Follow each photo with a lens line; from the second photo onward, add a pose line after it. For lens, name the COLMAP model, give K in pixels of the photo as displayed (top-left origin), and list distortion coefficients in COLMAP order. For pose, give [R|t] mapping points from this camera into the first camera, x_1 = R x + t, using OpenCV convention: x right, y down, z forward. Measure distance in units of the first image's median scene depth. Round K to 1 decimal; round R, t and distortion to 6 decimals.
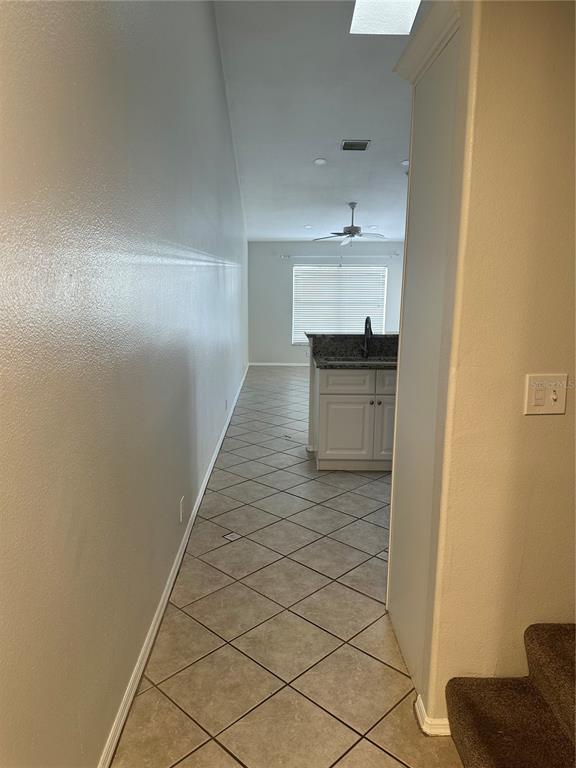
lens RADIAL K [[523.0, 0, 283.6], [0, 523.0, 383.9], [0, 0, 1]] dist [0.125852, -0.192282]
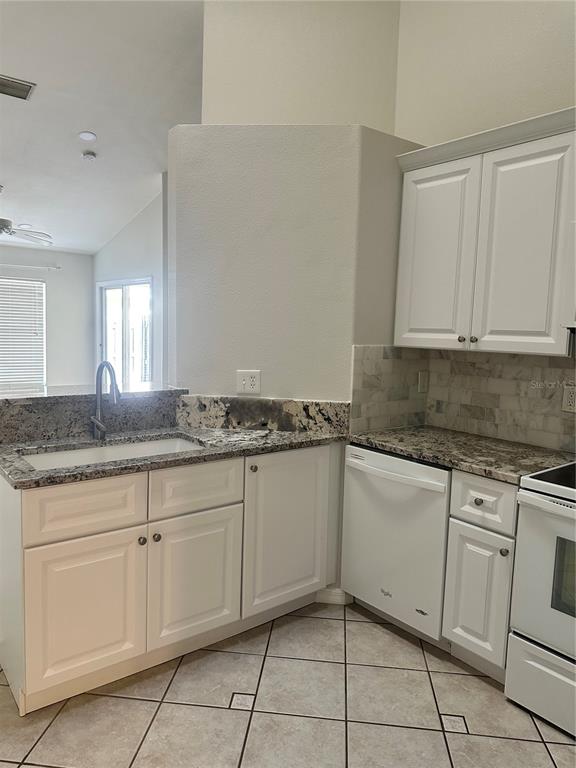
lens RADIAL K [[538.9, 0, 288.1], [0, 538.9, 380.7], [0, 0, 1]] dist [0.104522, -0.125378]
pose [[0.791886, -0.040670, 0.609314, -0.028011], [0.075494, 0.996646, -0.031591, -0.084890], [-0.605985, 0.071017, 0.792300, 0.494563]]
